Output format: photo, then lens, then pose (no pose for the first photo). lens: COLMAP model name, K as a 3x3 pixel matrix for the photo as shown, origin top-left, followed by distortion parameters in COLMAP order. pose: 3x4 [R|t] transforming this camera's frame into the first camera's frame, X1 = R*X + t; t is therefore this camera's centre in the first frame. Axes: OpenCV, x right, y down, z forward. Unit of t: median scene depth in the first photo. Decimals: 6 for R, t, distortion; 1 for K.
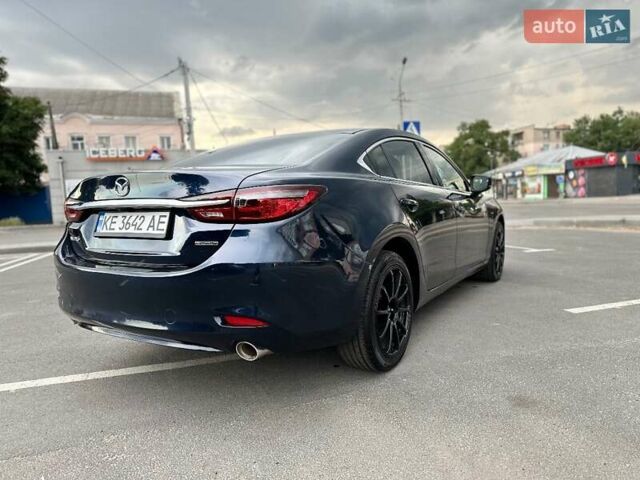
lens RADIAL K [[455.1, 0, 318.9], [0, 455.1, 240.2], [0, 0, 1]] dist [0.007338, -0.011686]
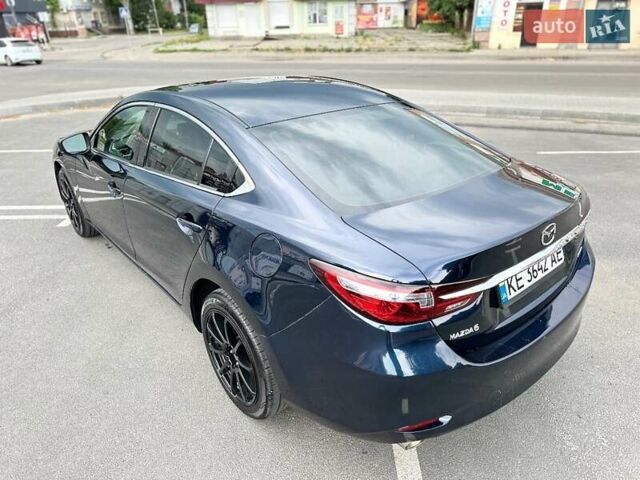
lens RADIAL K [[455.1, 0, 318.9], [0, 455.1, 240.2], [0, 0, 1]] dist [0.007338, -0.011686]
pose [[0.313773, -0.376552, 0.871639, -0.088301], [0.090755, 0.925691, 0.367233, -0.030714], [-0.945151, -0.036122, 0.324630, 0.076816]]
